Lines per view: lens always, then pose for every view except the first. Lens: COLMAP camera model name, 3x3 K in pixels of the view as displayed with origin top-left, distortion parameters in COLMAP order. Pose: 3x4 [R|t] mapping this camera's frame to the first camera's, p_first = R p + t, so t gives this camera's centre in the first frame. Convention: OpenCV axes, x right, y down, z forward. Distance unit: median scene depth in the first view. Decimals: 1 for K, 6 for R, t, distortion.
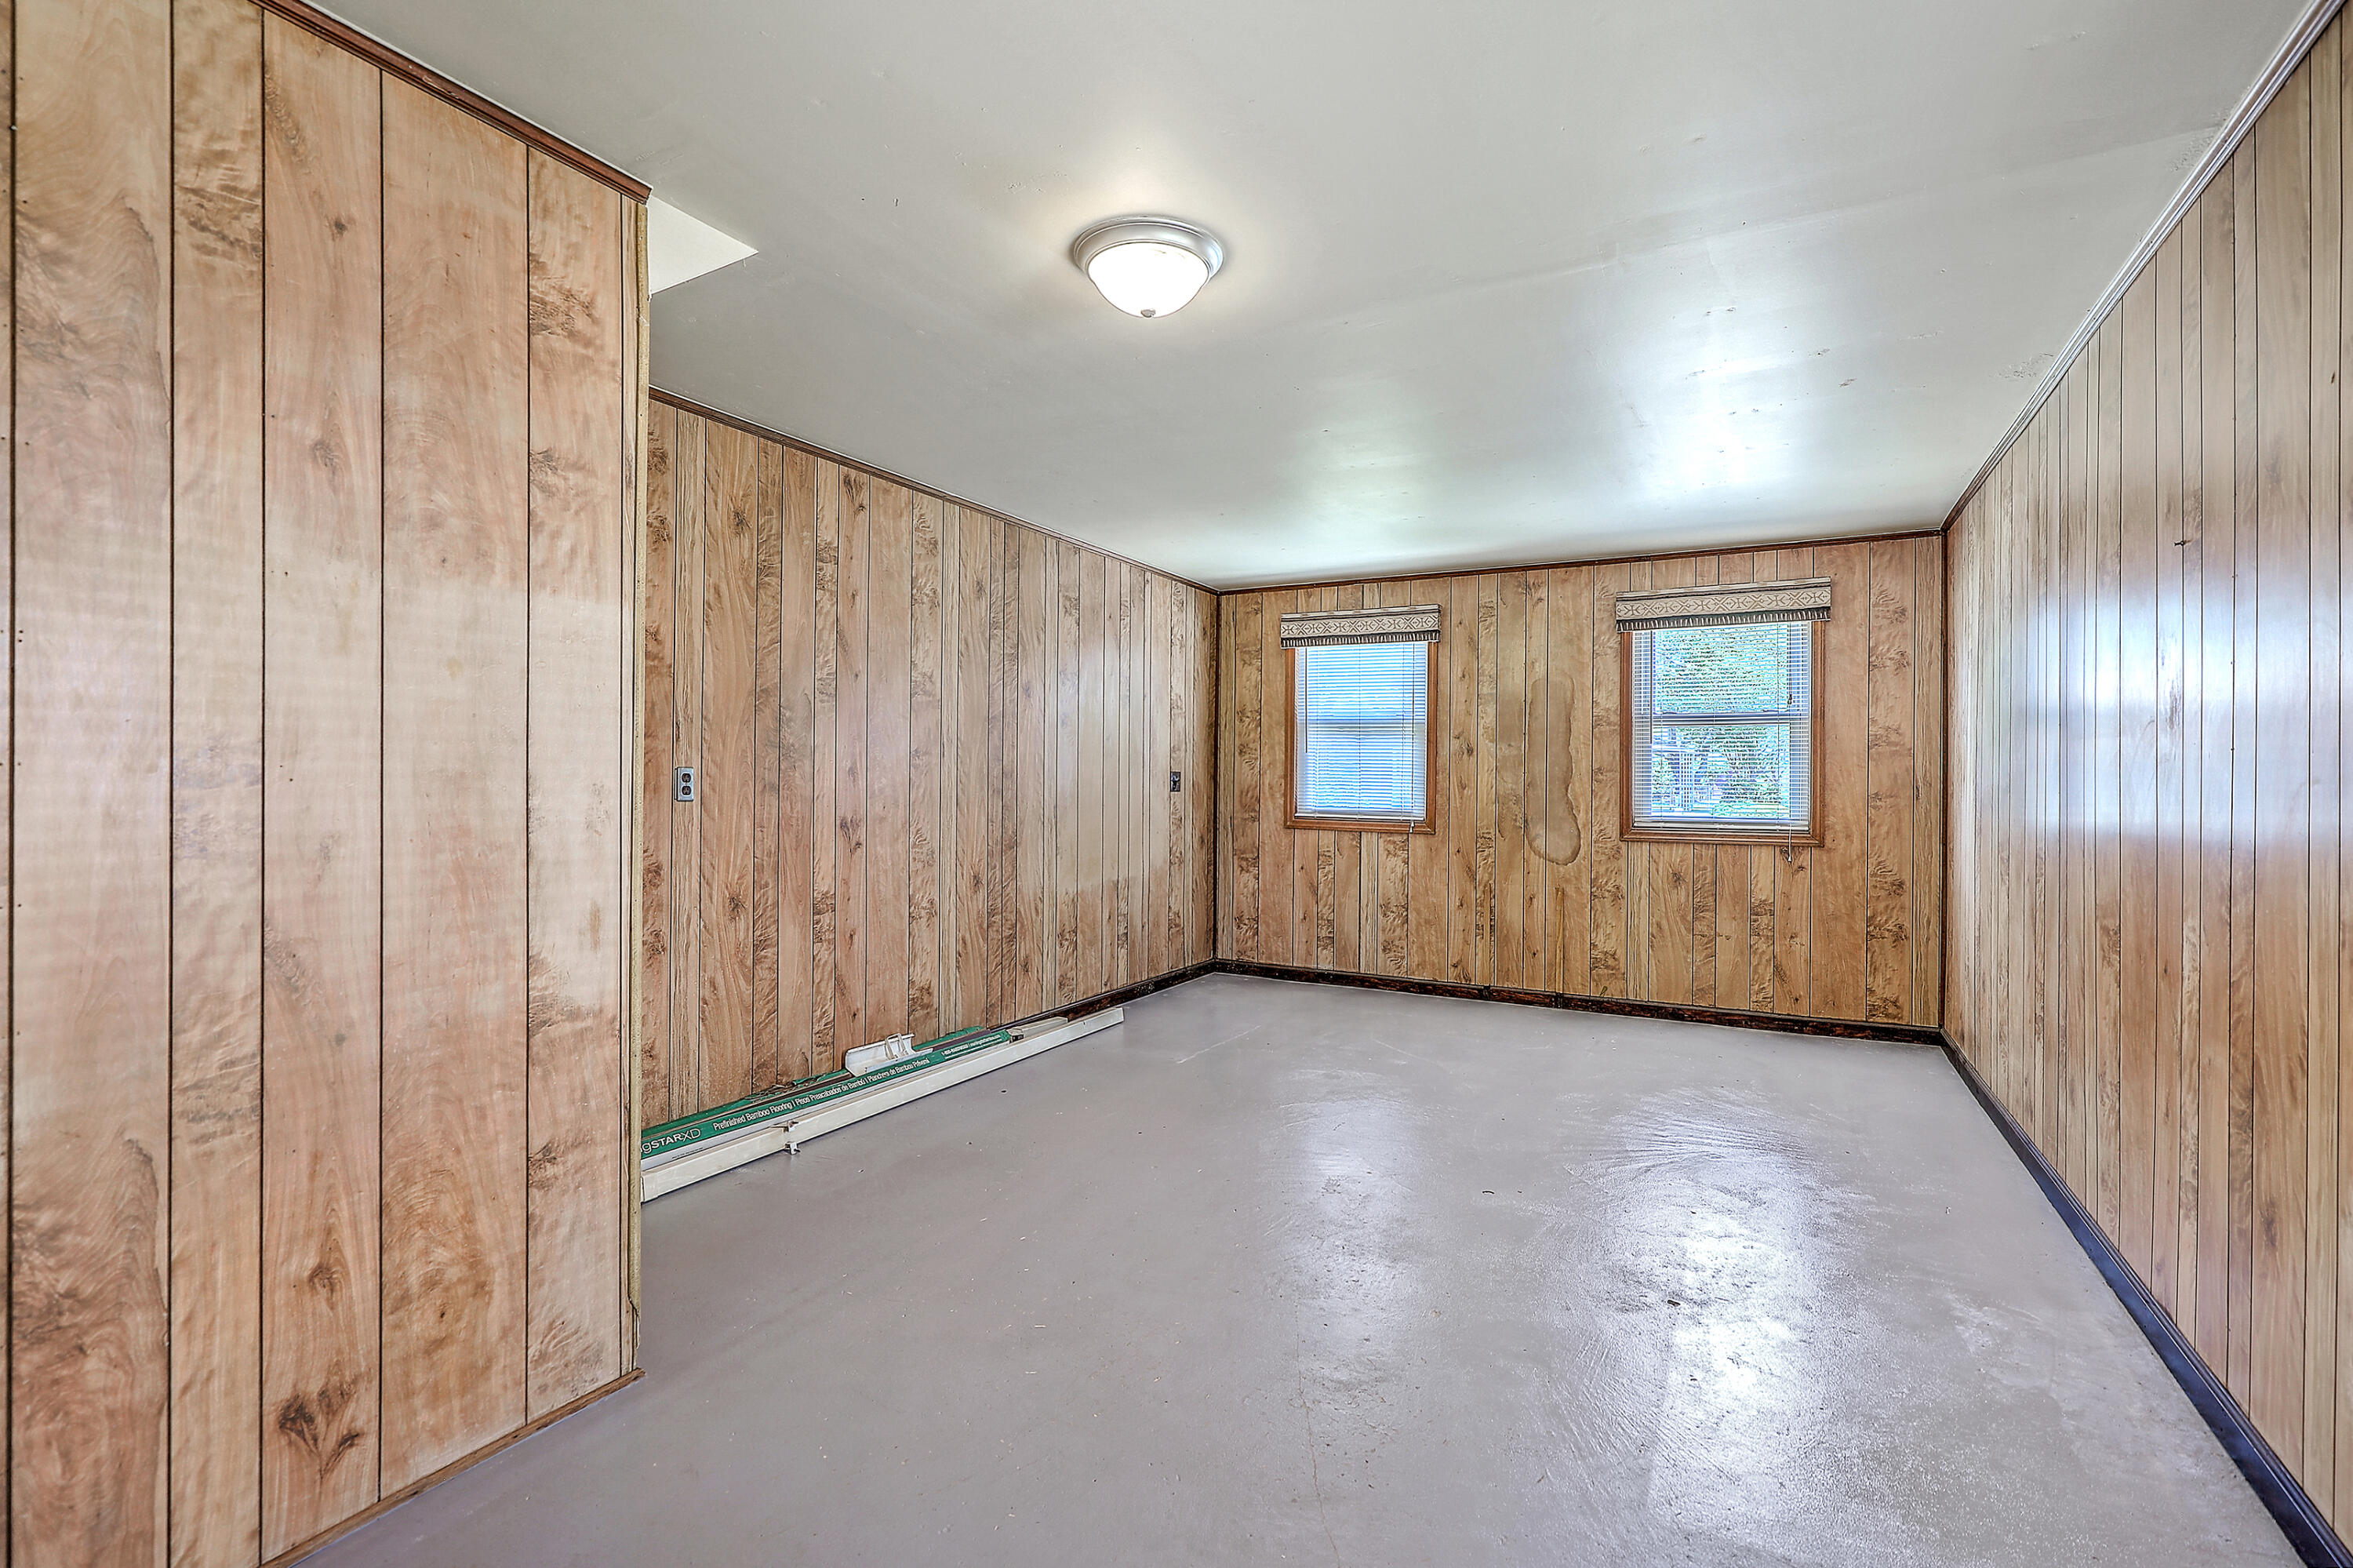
lens RADIAL K [[1051.3, 0, 1191.7], [0, 1051.3, 779.0], [0, 0, 1]] dist [-0.000584, -0.000128]
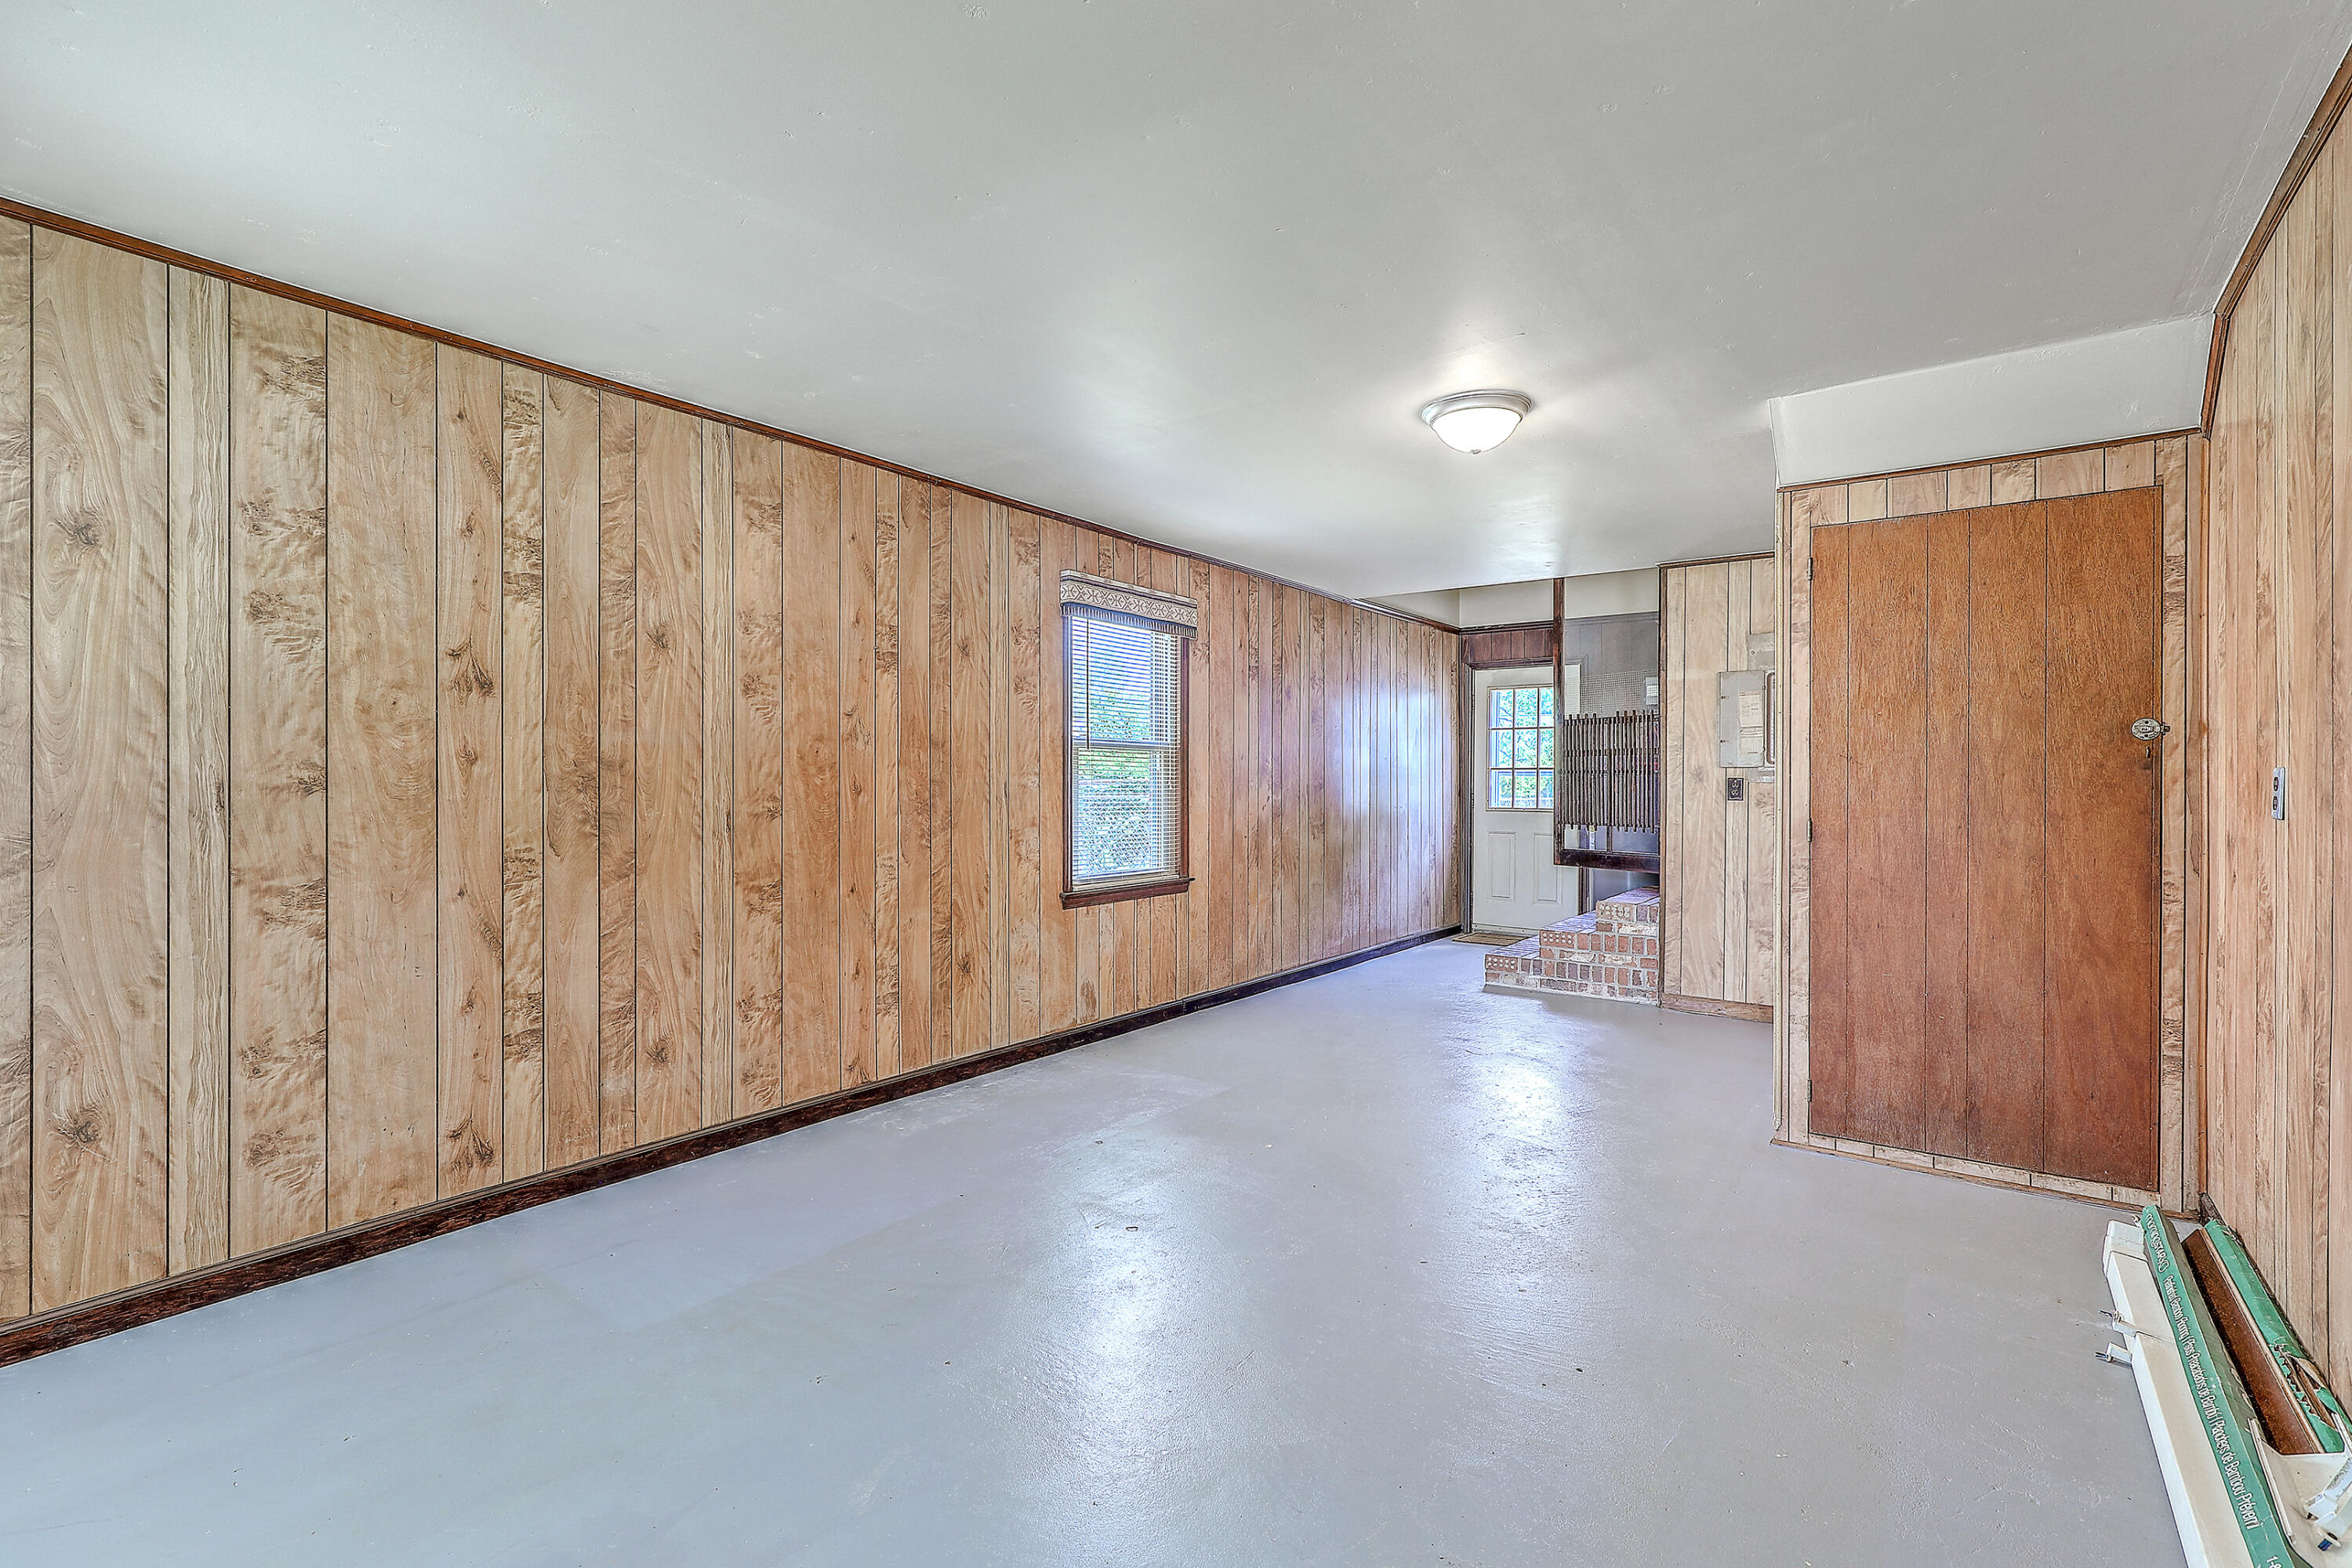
lens RADIAL K [[1050.8, 0, 1191.2], [0, 1050.8, 779.0], [0, 0, 1]] dist [-0.000584, -0.000128]
pose [[-0.989994, -0.001792, 0.141101, 0.082725], [-0.002812, 0.999971, -0.007025, 0.001735], [-0.141084, -0.007351, -0.989970, 1.473682]]
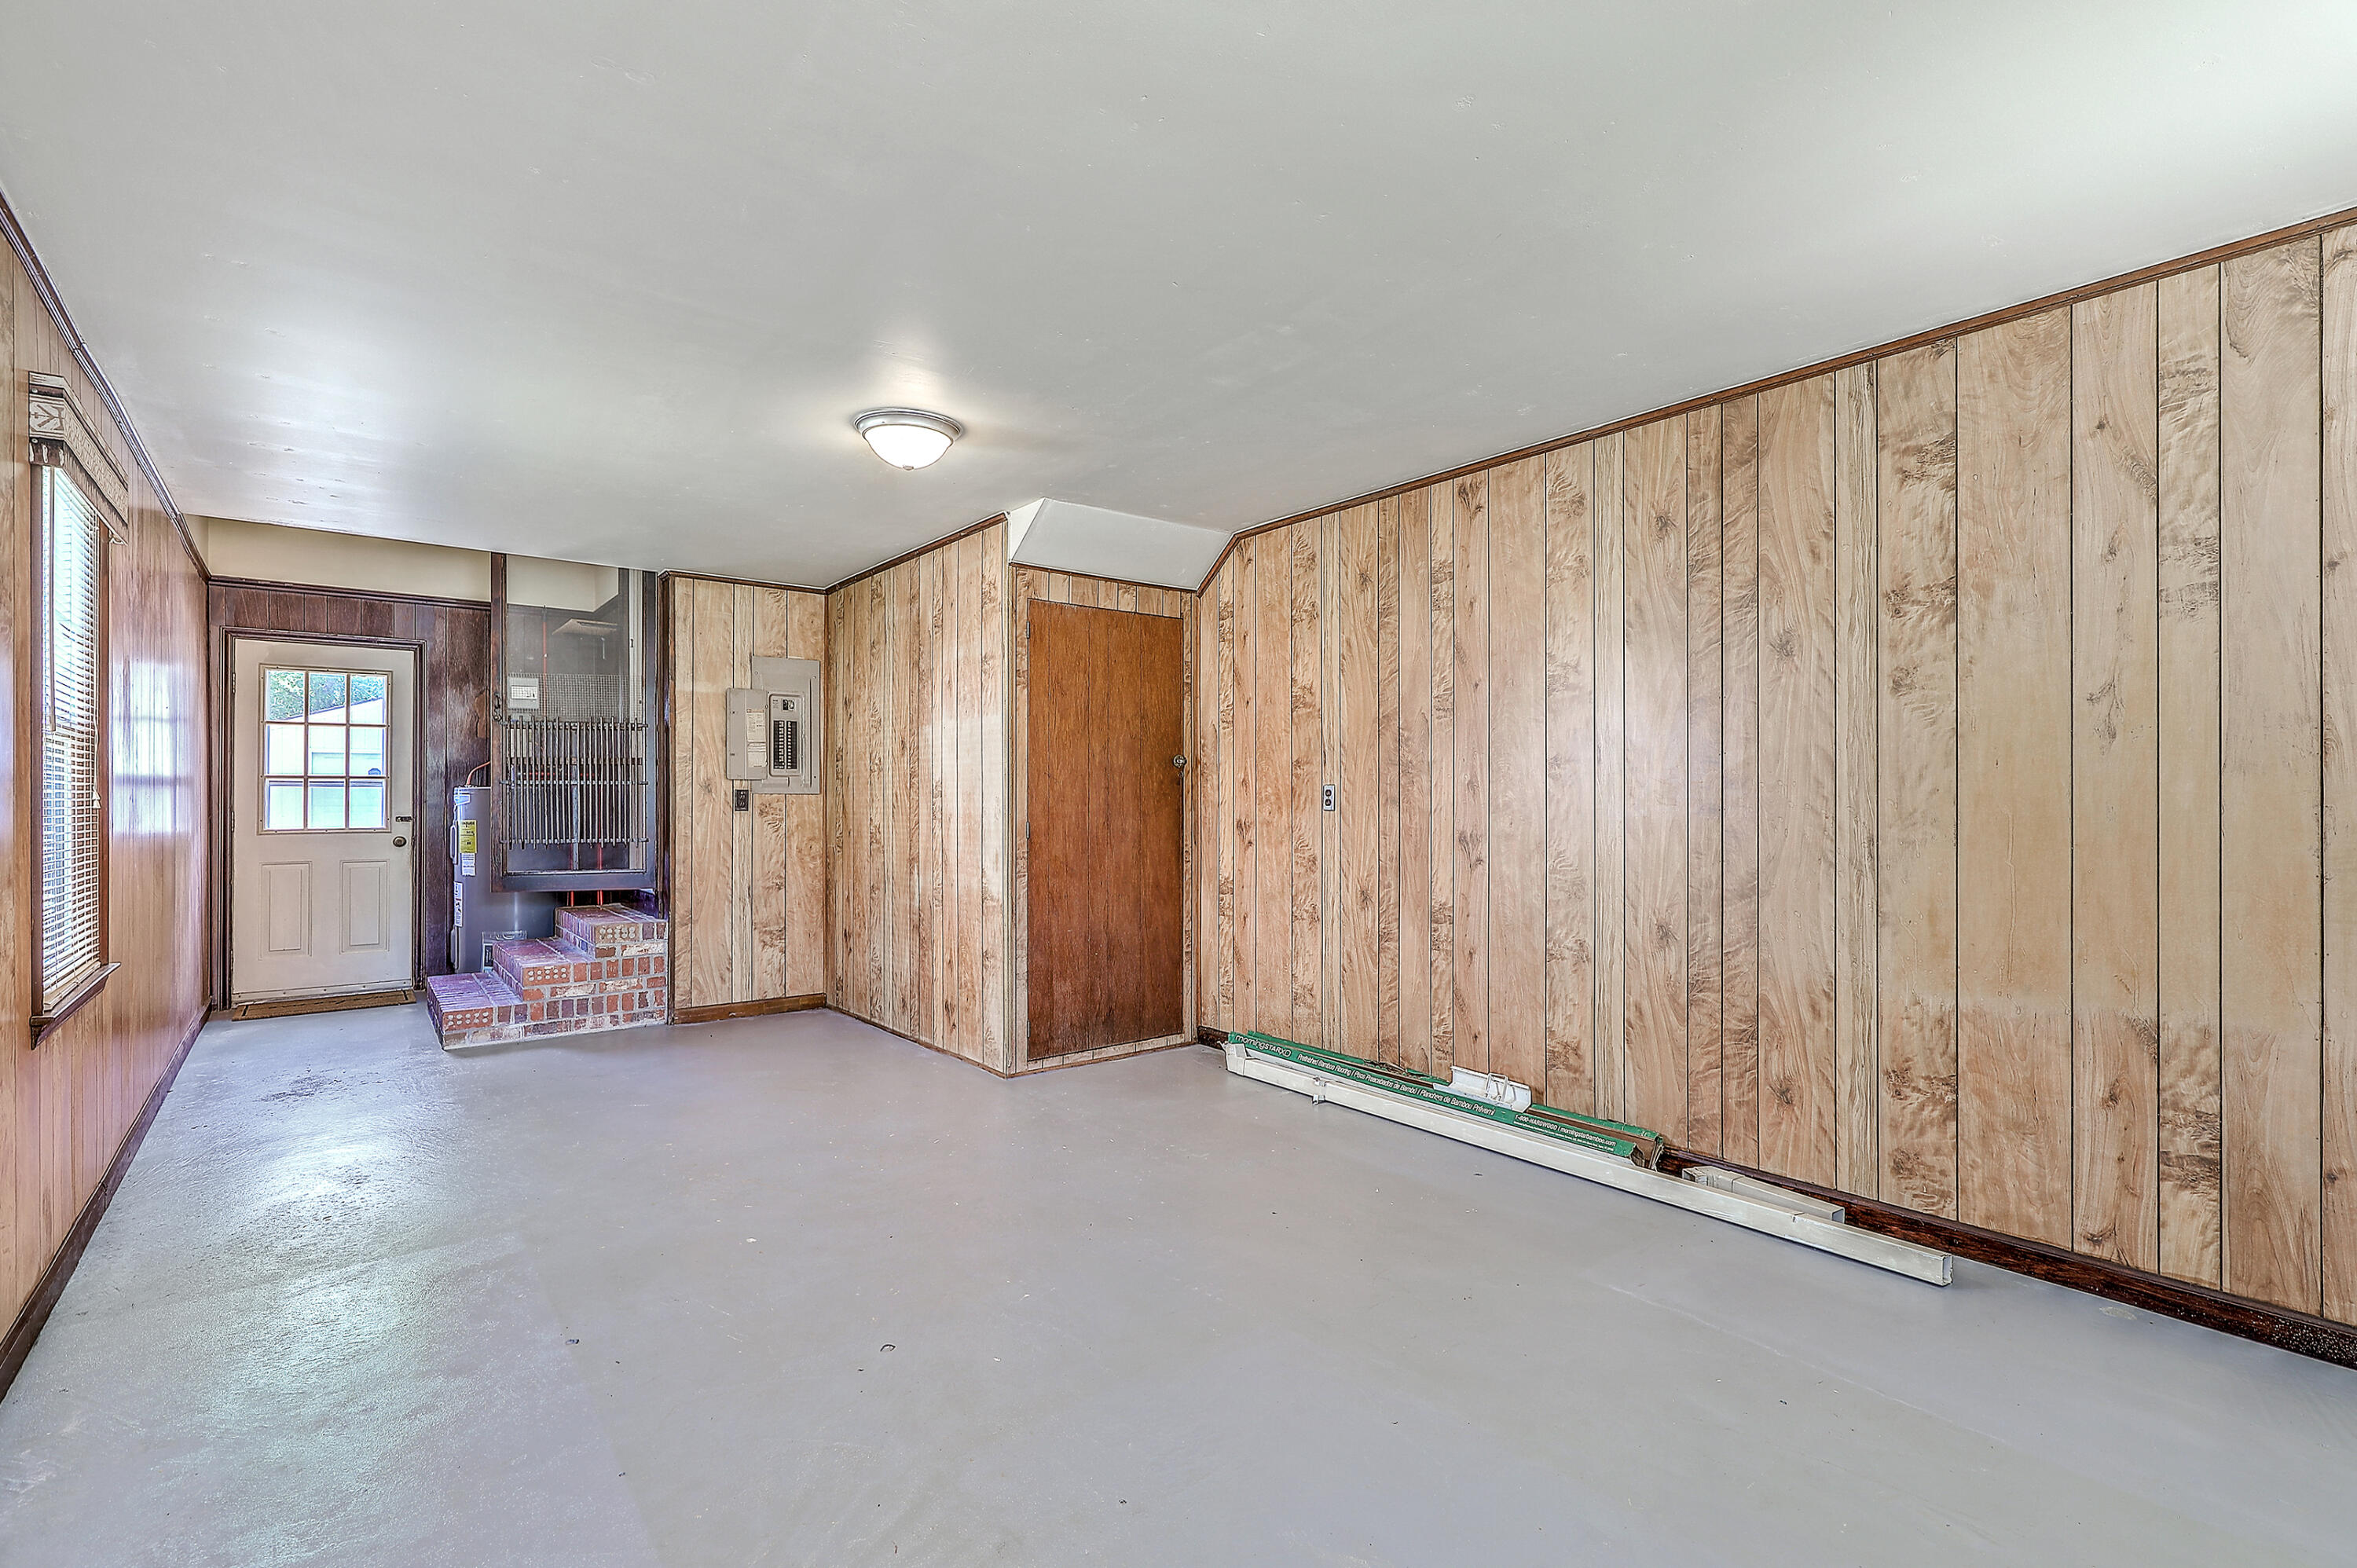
lens RADIAL K [[1074.2, 0, 1178.5], [0, 1074.2, 784.0], [0, 0, 1]] dist [-0.001286, -0.000185]
pose [[-0.395093, -0.008319, -0.918603, 0.700949], [0.006494, 0.999909, -0.011849, 0.002236], [0.918618, -0.010647, -0.395003, 1.151373]]
